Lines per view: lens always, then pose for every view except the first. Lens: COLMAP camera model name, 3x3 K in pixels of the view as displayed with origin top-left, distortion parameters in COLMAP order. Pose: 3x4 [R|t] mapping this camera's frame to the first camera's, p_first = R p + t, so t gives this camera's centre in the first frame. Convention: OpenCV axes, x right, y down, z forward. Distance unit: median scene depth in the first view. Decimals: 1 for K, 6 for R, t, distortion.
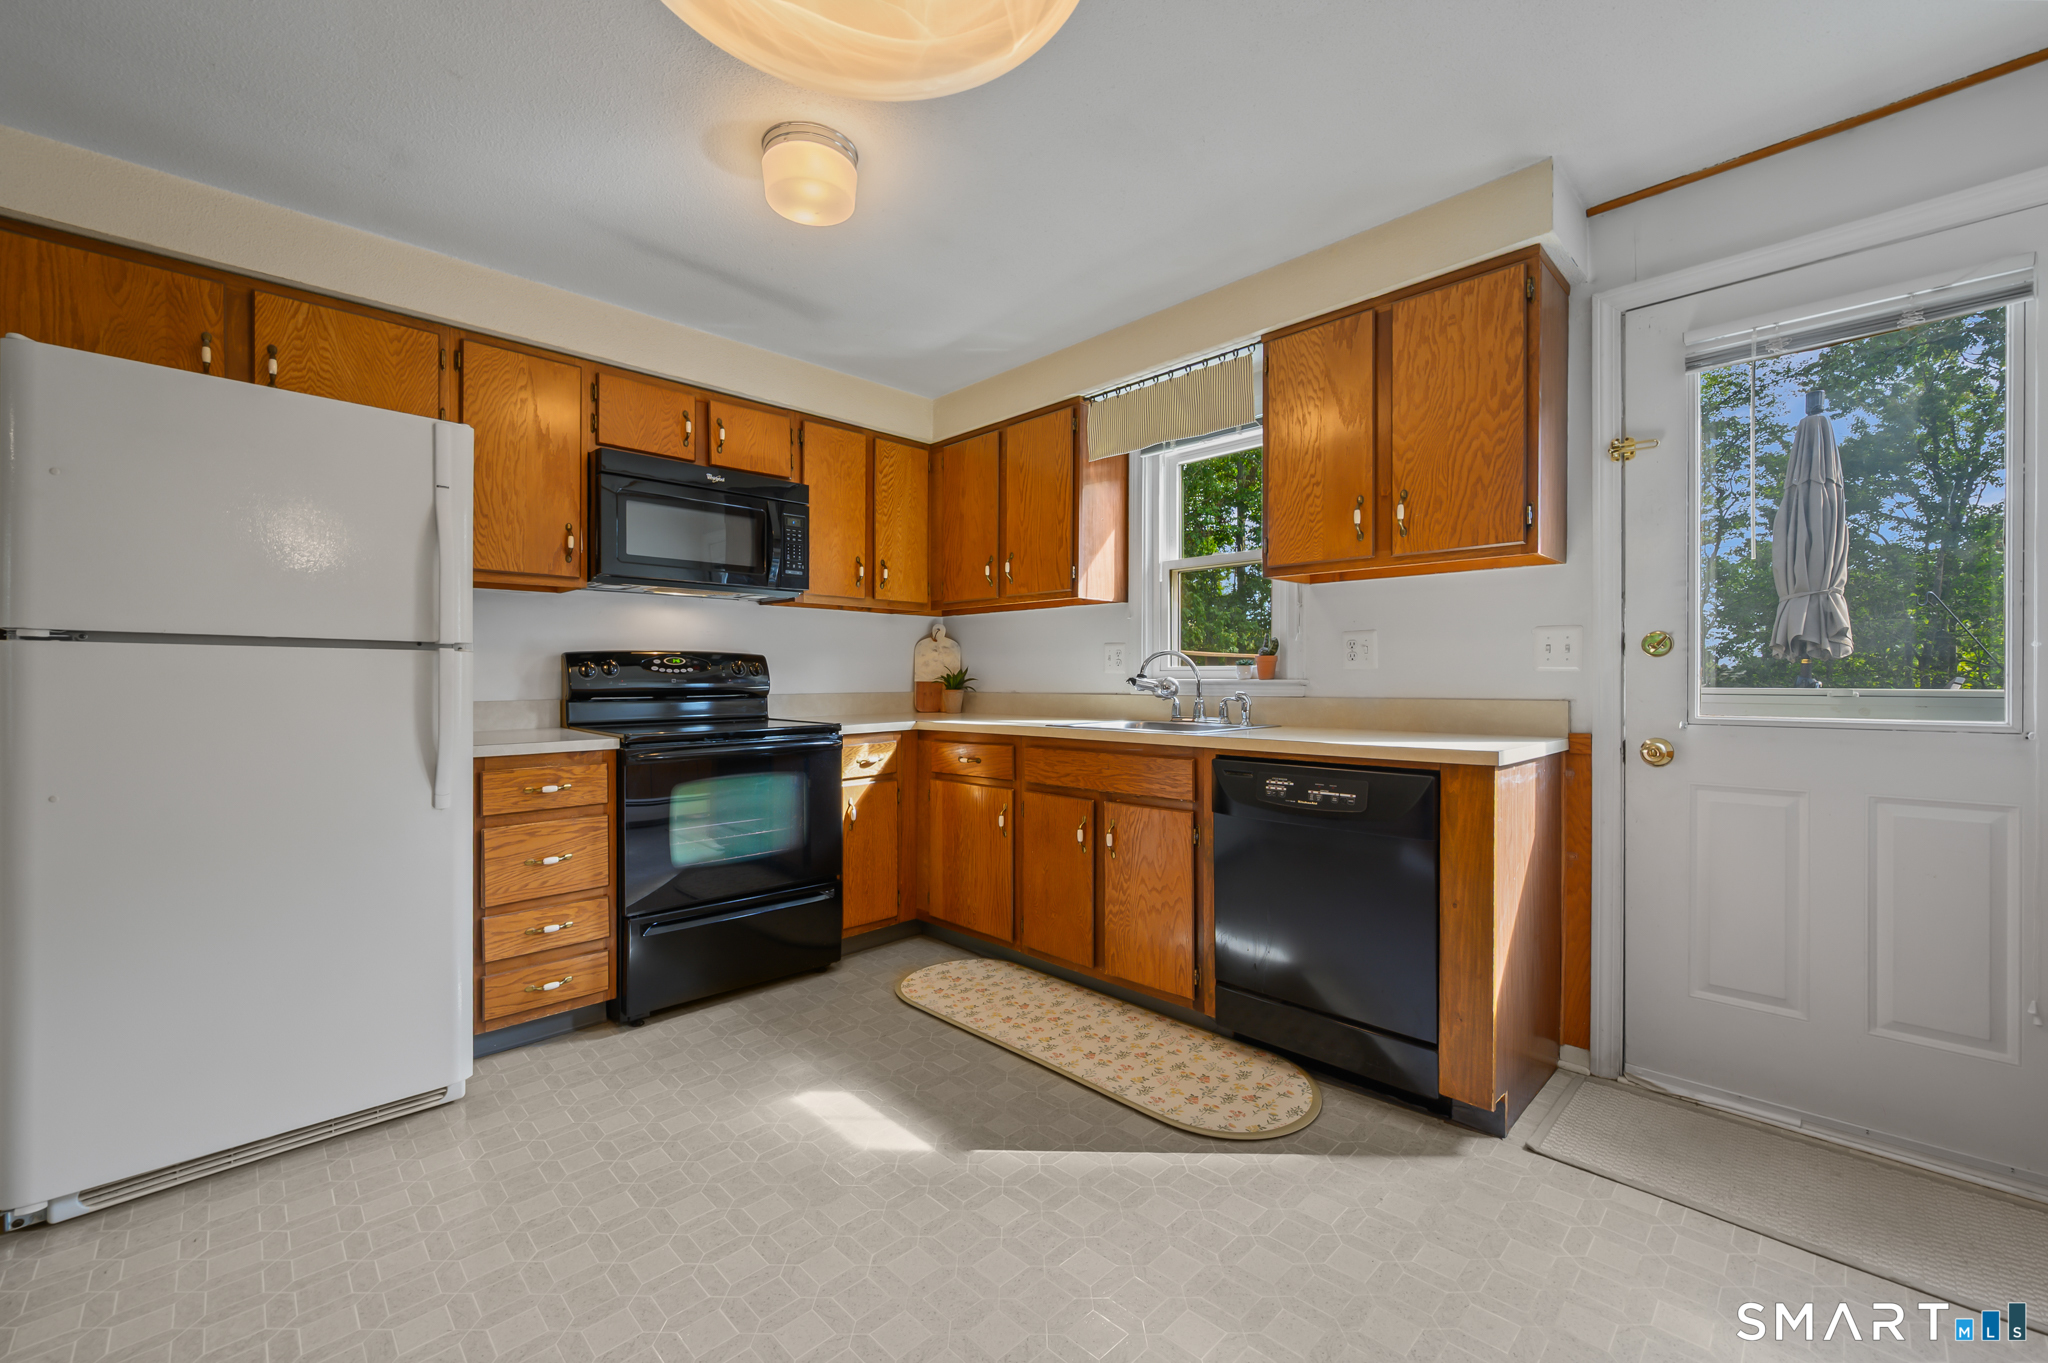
lens RADIAL K [[812.2, 0, 1024.0], [0, 812.2, 681.5], [0, 0, 1]] dist [-0.032280, 0.004972]
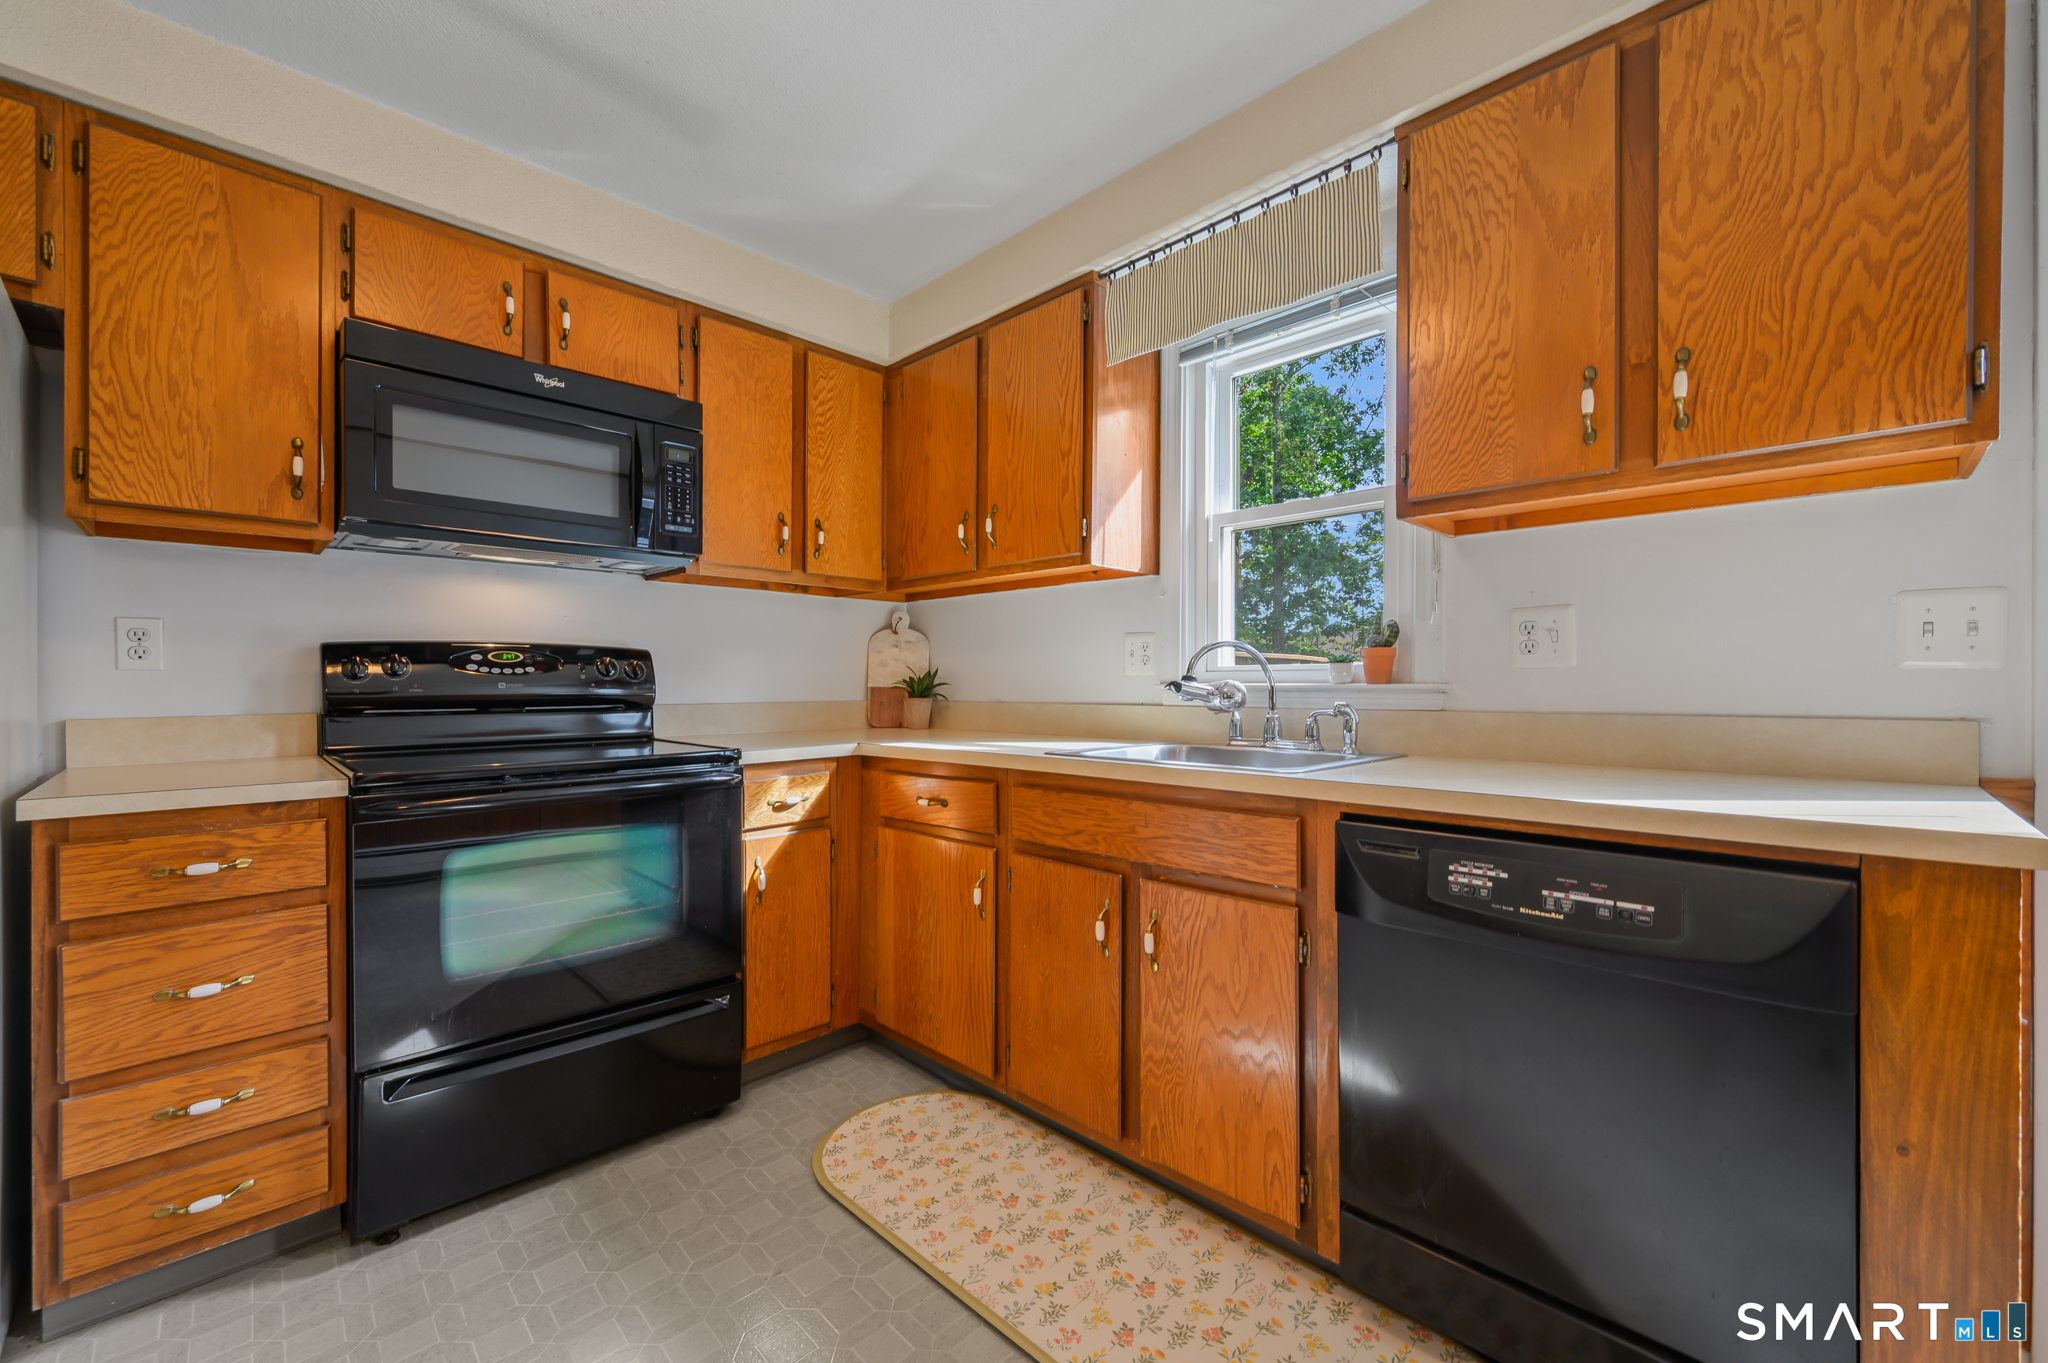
lens RADIAL K [[812.2, 0, 1024.0], [0, 812.2, 681.5], [0, 0, 1]] dist [-0.032280, 0.004972]
pose [[0.999919, 0.000956, 0.012717, 0.001869], [-0.000866, 0.999975, -0.007046, 0.000476], [-0.012723, 0.007035, 0.999894, 0.364176]]
